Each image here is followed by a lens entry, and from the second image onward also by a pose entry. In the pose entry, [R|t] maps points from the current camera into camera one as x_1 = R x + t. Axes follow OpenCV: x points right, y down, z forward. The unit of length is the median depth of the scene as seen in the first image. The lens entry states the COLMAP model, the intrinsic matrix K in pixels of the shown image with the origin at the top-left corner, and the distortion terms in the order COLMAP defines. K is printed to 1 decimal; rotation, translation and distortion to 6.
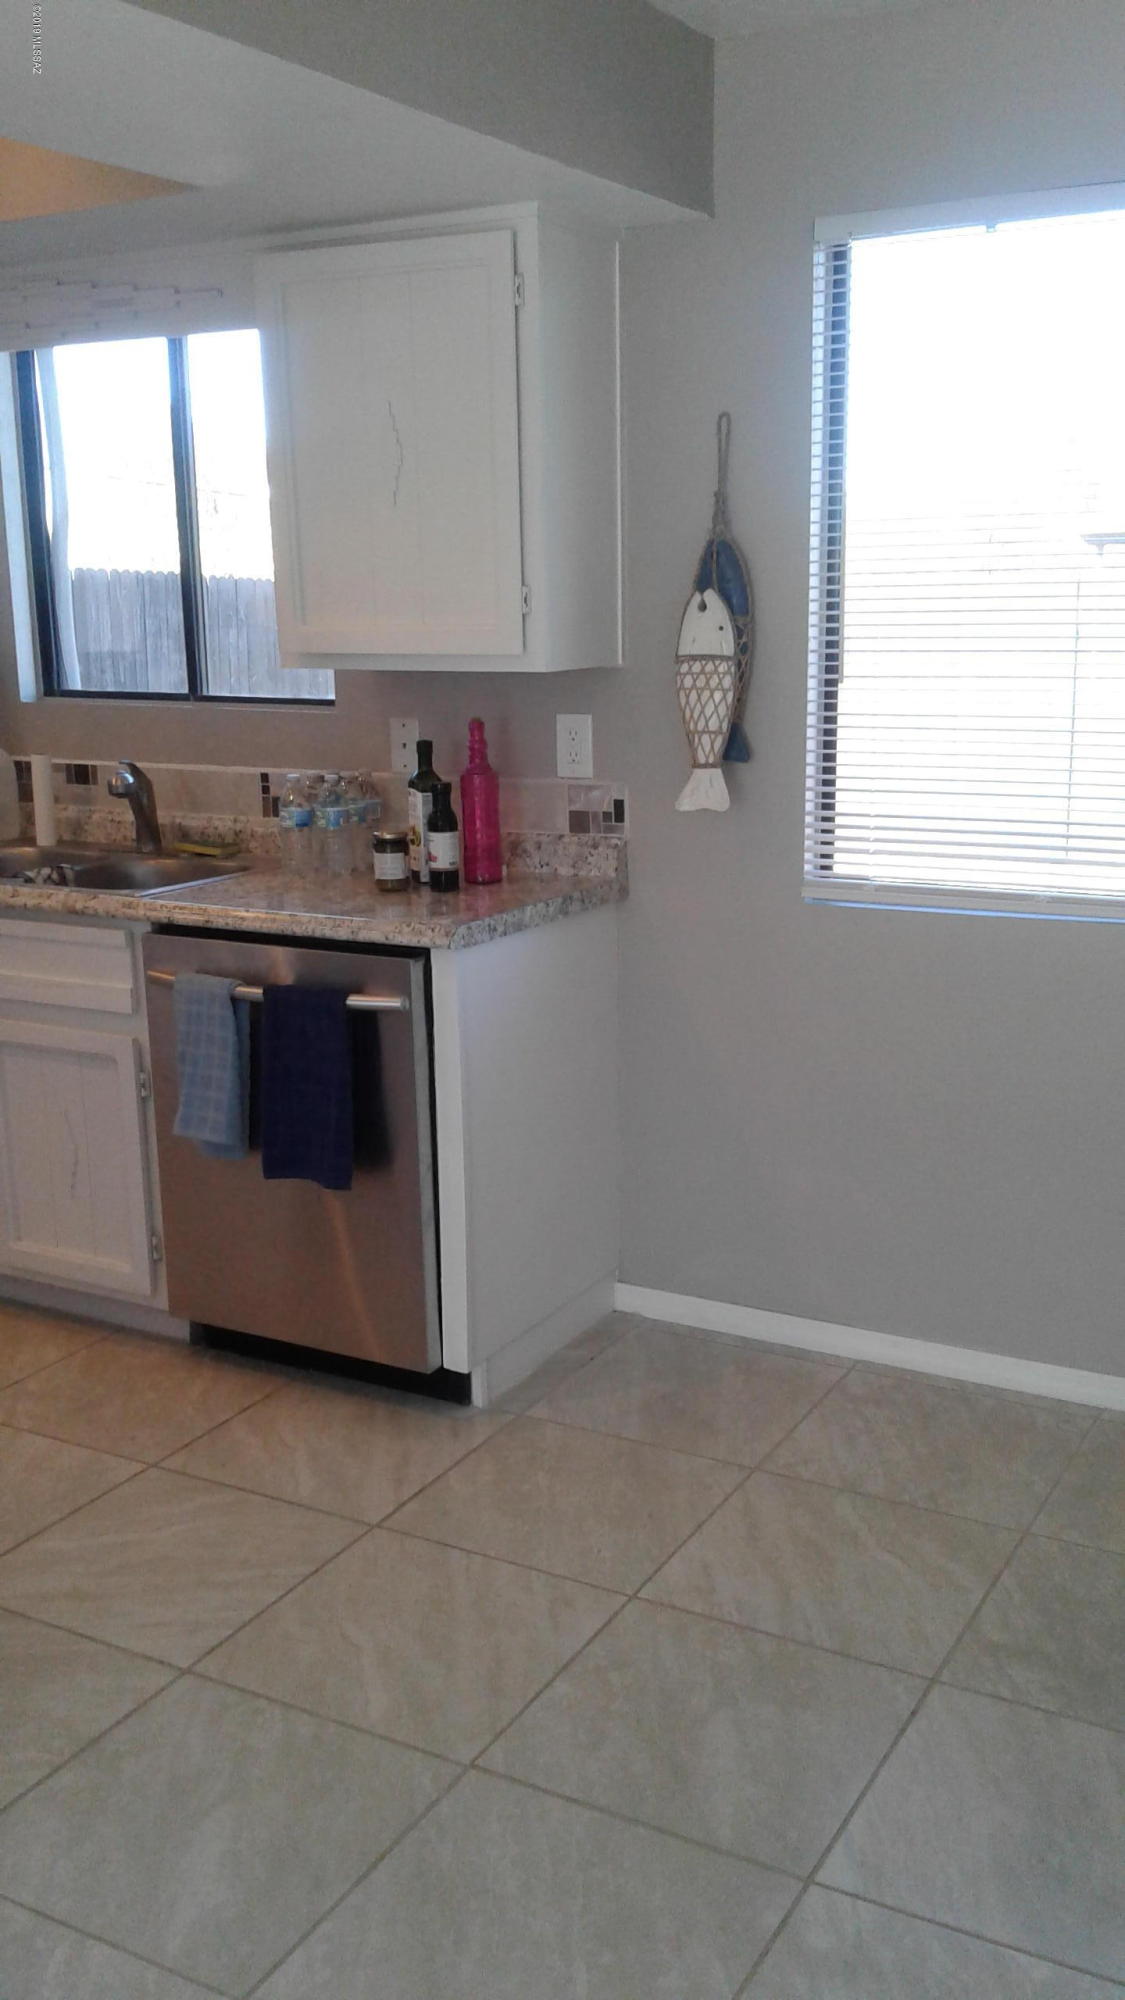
lens RADIAL K [[1880.1, 0, 560.2], [0, 1880.1, 1000.2], [0, 0, 1]] dist [0.009857, 0.000000]
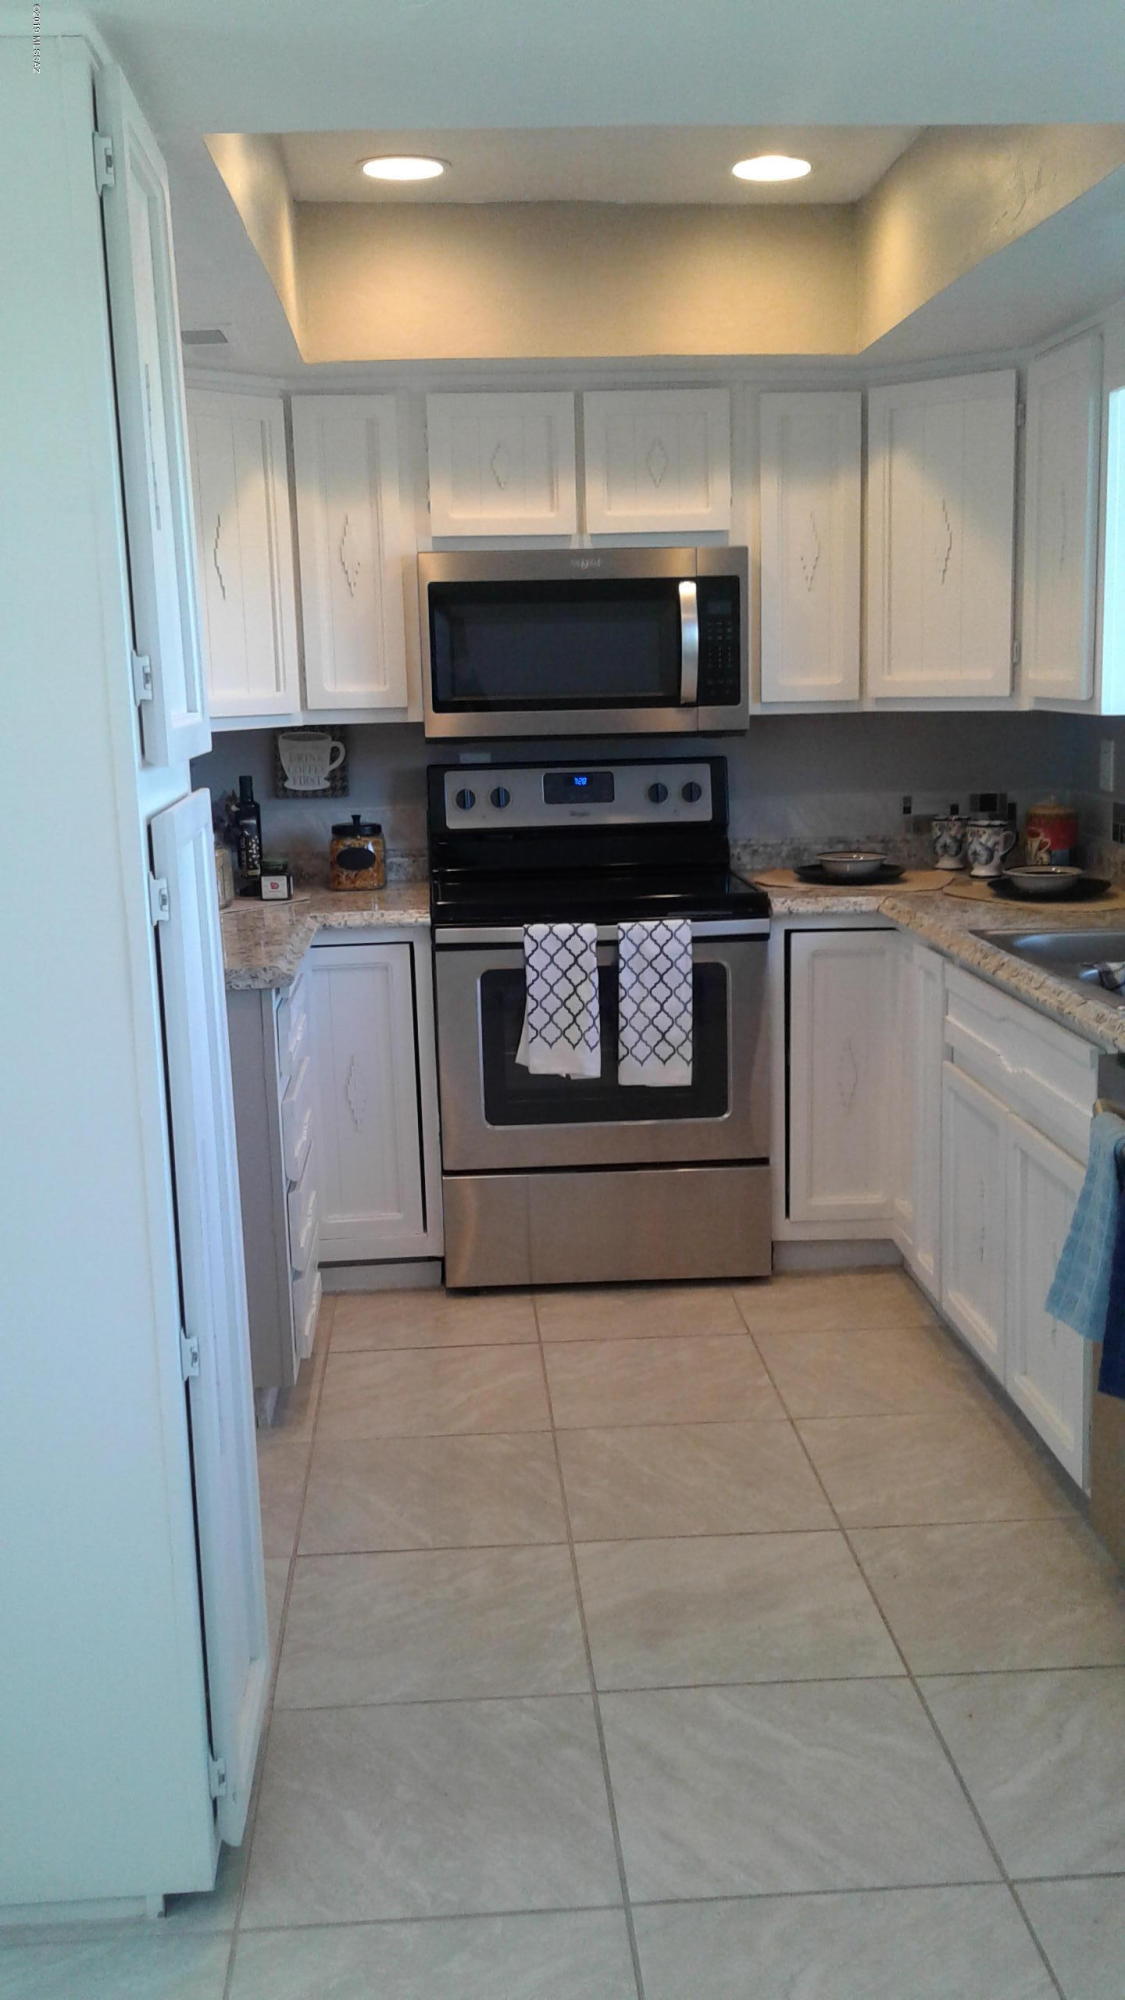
lens RADIAL K [[1880.1, 0, 563.7], [0, 1880.1, 1002.1], [0, 0, 1]] dist [0.009857, 0.000000]
pose [[0.547459, 0.153236, -0.822683, 0.354015], [-0.172256, 0.982674, 0.068408, -0.080701], [0.818912, 0.104261, 0.564370, 0.384647]]
